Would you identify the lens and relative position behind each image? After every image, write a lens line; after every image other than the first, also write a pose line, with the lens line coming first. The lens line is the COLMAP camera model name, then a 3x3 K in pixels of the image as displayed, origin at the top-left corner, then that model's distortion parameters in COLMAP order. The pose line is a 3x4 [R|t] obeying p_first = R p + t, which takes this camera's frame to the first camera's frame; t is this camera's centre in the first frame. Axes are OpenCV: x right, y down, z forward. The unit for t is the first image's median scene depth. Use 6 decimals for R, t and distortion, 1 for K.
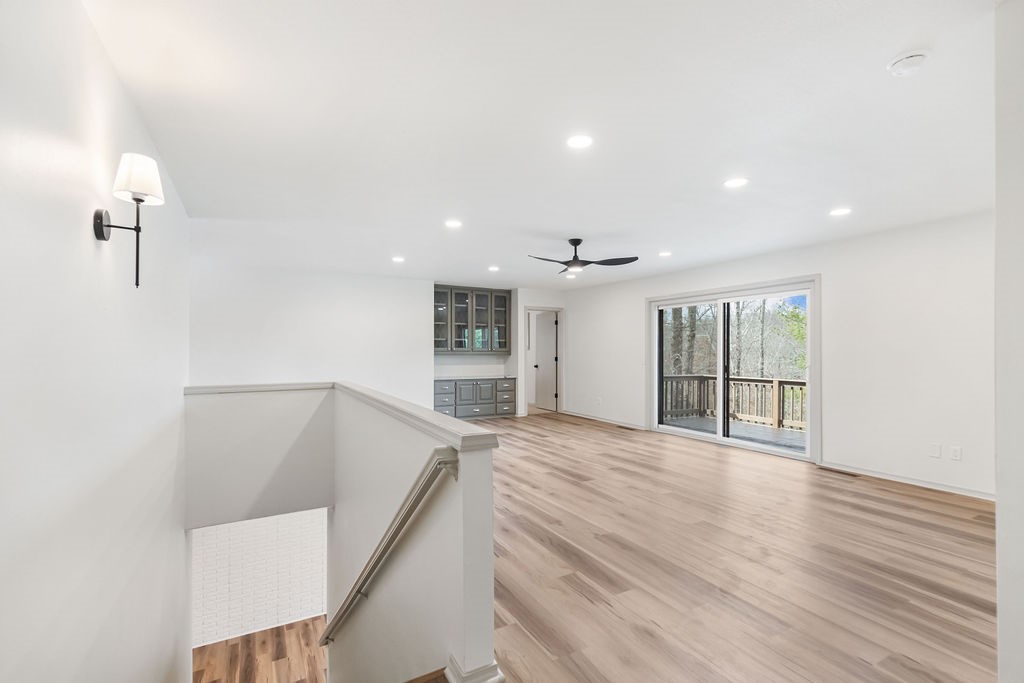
lens RADIAL K [[473.0, 0, 514.0], [0, 473.0, 345.0], [0, 0, 1]] dist [0.007841, -0.000551]
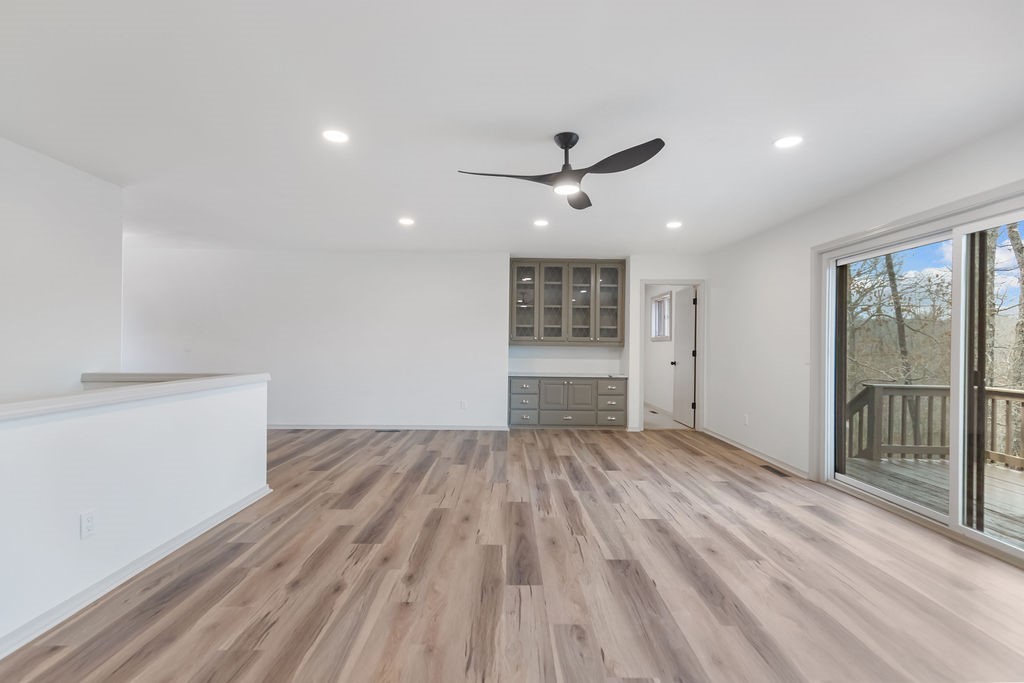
lens RADIAL K [[466.6, 0, 510.3], [0, 466.6, 345.9], [0, 0, 1]] dist [0.007972, -0.000381]
pose [[0.876644, 0.009078, -0.481054, 0.264193], [-0.002963, 0.999905, 0.013469, 0.014164], [0.481130, -0.010382, 0.876588, 0.376643]]
